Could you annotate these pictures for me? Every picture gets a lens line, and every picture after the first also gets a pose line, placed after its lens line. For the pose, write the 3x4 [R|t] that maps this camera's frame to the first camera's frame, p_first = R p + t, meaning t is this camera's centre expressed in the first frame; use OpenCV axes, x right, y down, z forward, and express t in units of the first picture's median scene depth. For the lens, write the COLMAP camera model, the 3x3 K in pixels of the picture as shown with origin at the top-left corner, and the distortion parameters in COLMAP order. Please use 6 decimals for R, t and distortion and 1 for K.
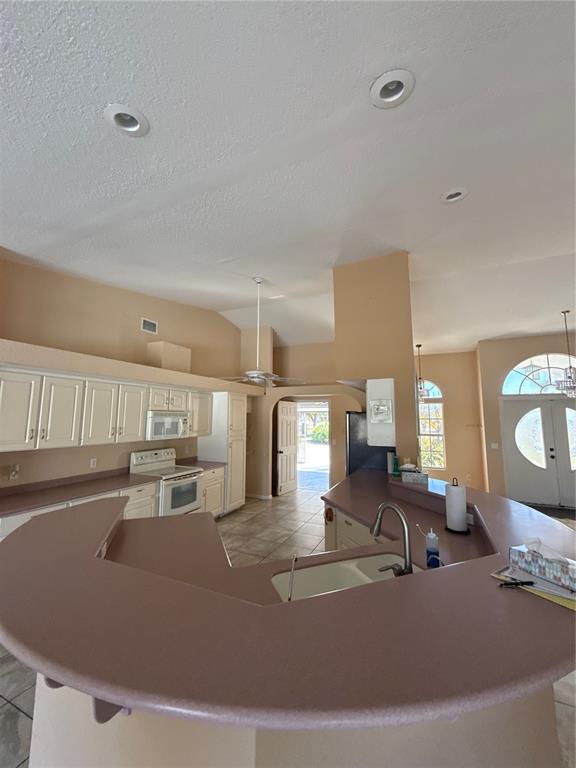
lens RADIAL K [[303.4, 0, 286.5], [0, 303.4, 379.4], [0, 0, 1]] dist [0.003330, 0.000270]
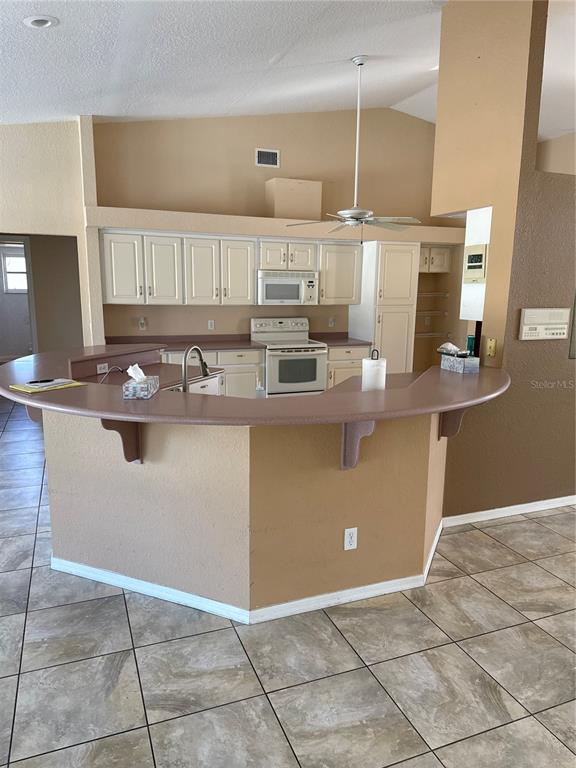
lens RADIAL K [[541.7, 0, 288.0], [0, 541.7, 387.6], [0, 0, 1]] dist [0.040832, -0.033073]
pose [[0.730423, 0.134706, -0.669579, 0.624101], [0.073818, 0.959045, 0.273465, 0.009403], [0.678994, -0.249172, 0.690565, -0.070041]]
